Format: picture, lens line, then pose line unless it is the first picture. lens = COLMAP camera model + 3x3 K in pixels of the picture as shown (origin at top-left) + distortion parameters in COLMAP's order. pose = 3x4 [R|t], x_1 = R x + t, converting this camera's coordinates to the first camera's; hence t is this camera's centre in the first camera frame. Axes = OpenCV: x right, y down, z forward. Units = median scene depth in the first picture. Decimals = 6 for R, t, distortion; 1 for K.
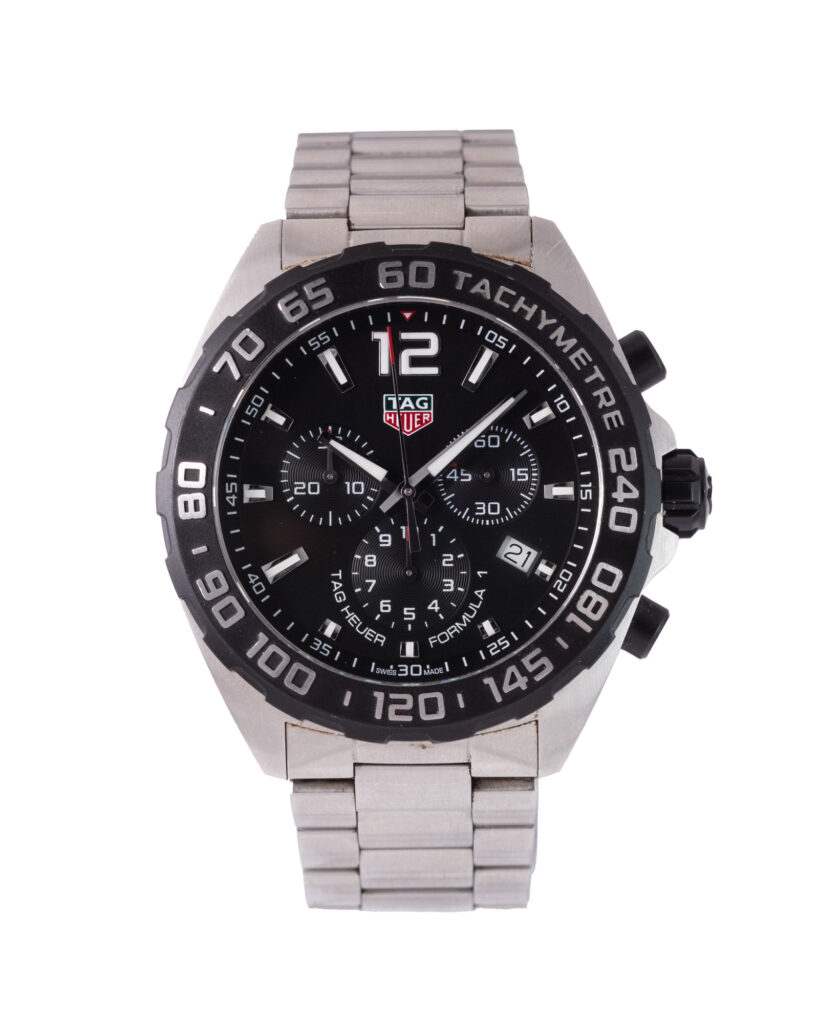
lens RADIAL K [[4118.7, 0, 415.5], [0, 4118.7, 514.5], [0, 0, 1]] dist [0.069067, 0.000000]
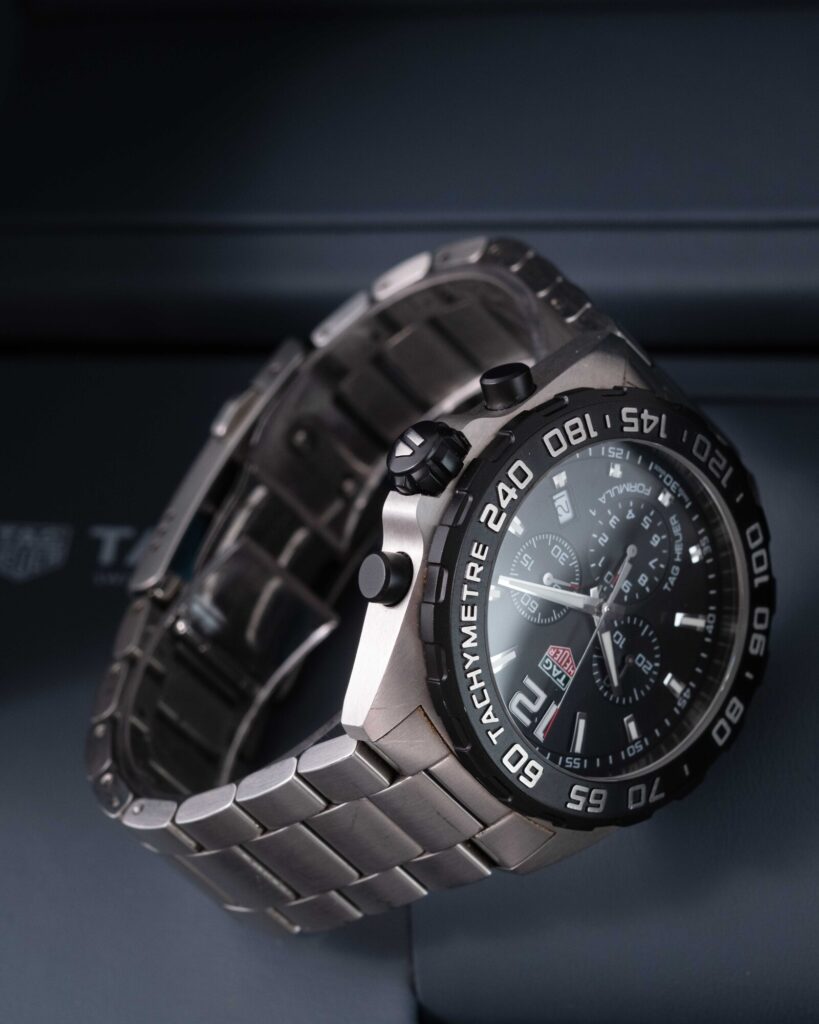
lens RADIAL K [[4118.7, 0, 409.5], [0, 4118.7, 517.0], [0, 0, 1]] dist [0.069067, 0.000000]
pose [[-0.614924, -0.606277, -0.504278, 0.620825], [0.478803, -0.795153, 0.372127, -0.434787], [-0.626591, -0.012620, 0.779246, 0.151244]]
